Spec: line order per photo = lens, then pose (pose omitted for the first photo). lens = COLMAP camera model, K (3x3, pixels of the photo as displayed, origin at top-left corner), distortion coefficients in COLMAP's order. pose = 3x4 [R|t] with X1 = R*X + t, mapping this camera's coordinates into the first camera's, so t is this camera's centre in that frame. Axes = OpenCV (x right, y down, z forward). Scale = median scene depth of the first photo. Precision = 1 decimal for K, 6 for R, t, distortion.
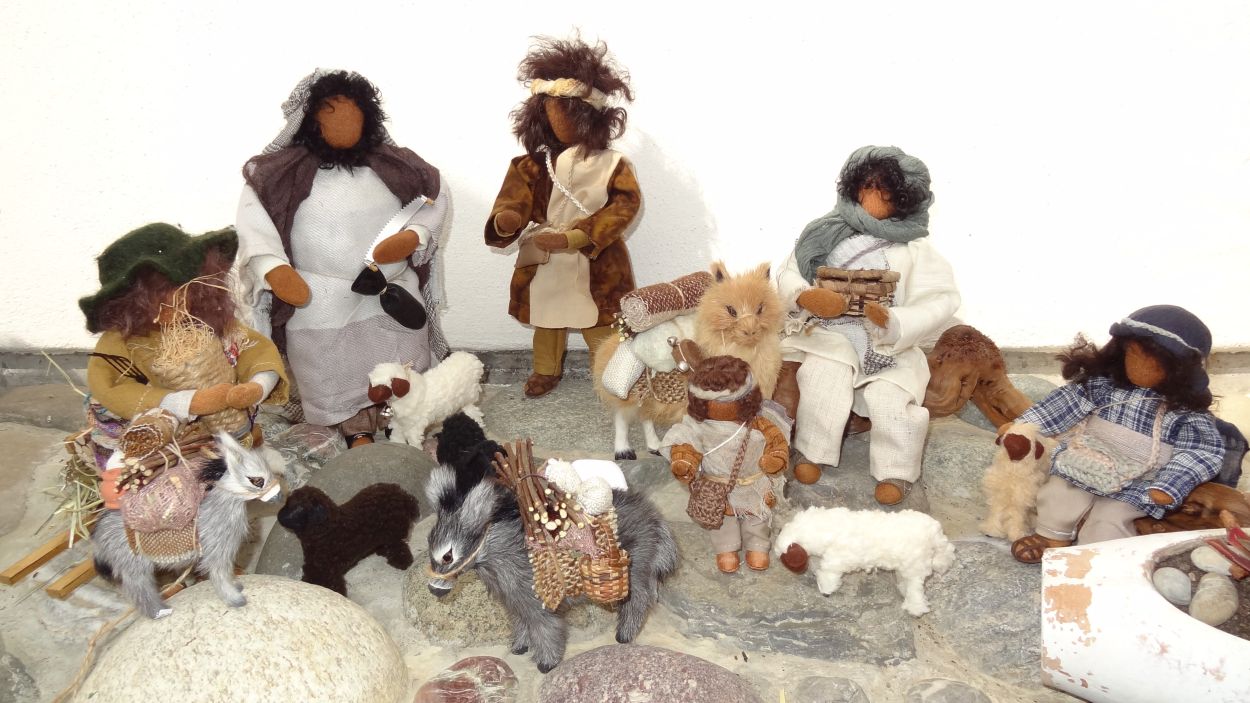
lens RADIAL K [[871.4, 0, 628.4], [0, 871.4, 343.7], [0, 0, 1]] dist [0.001225, -0.000270]
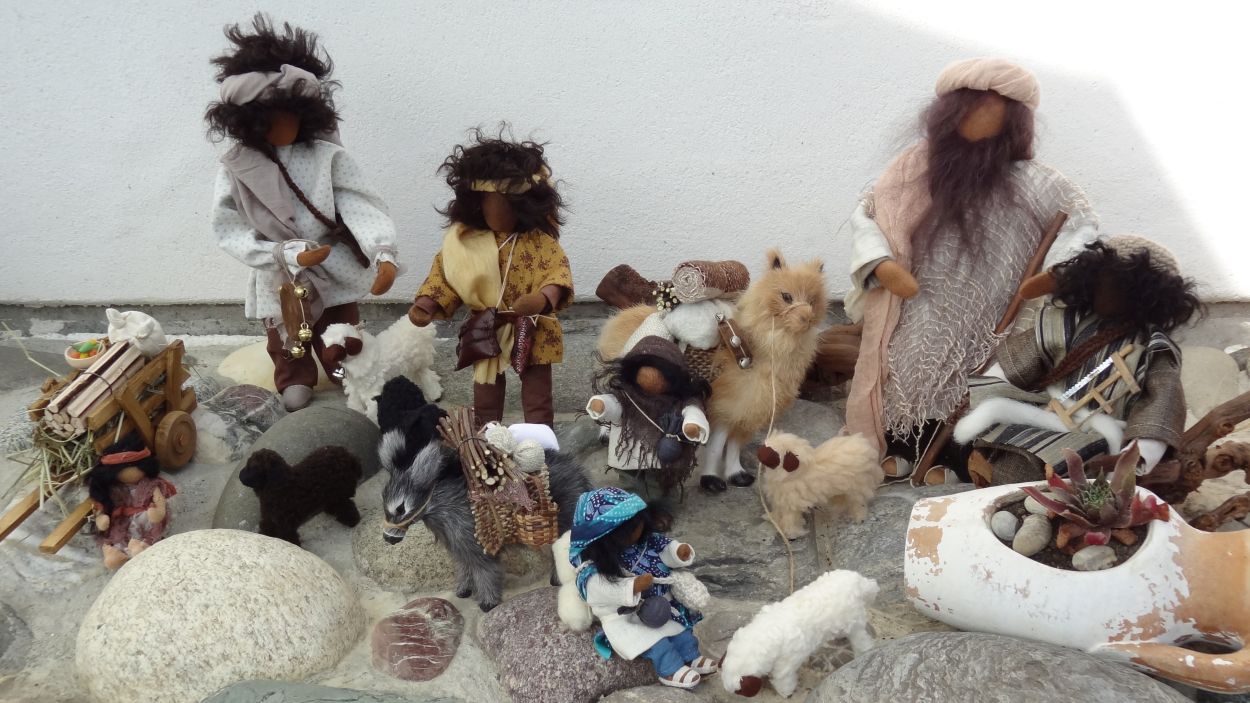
lens RADIAL K [[1232.8, 0, 626.1], [0, 1232.8, 354.1], [0, 0, 1]] dist [-0.003064, 0.000000]
pose [[0.999824, -0.004596, 0.018208, 0.055932], [0.002996, 0.996208, 0.086958, -0.090466], [-0.018538, -0.086888, 0.996046, -0.553544]]
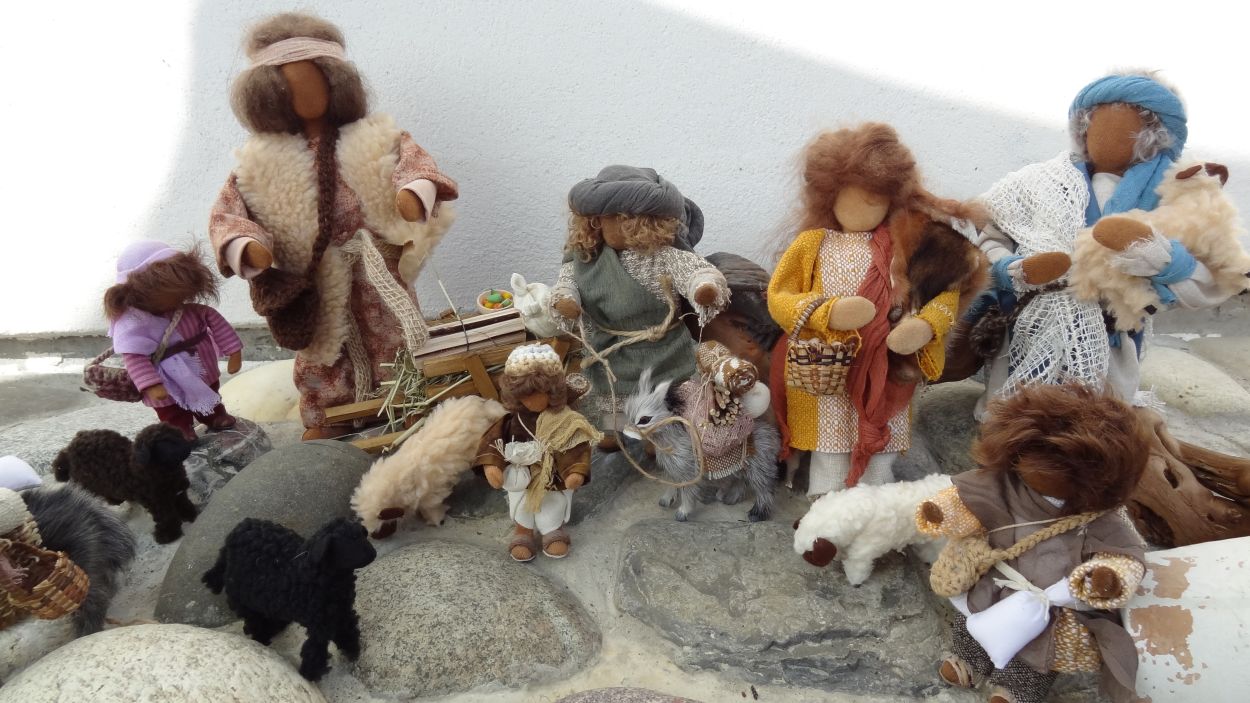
lens RADIAL K [[871.4, 0, 629.1], [0, 871.4, 350.1], [0, 0, 1]] dist [0.001225, -0.000270]
pose [[0.998239, -0.040378, 0.043460, -0.008471], [0.037186, 0.996719, 0.071896, -0.030192], [-0.046221, -0.070153, 0.996465, 0.204048]]
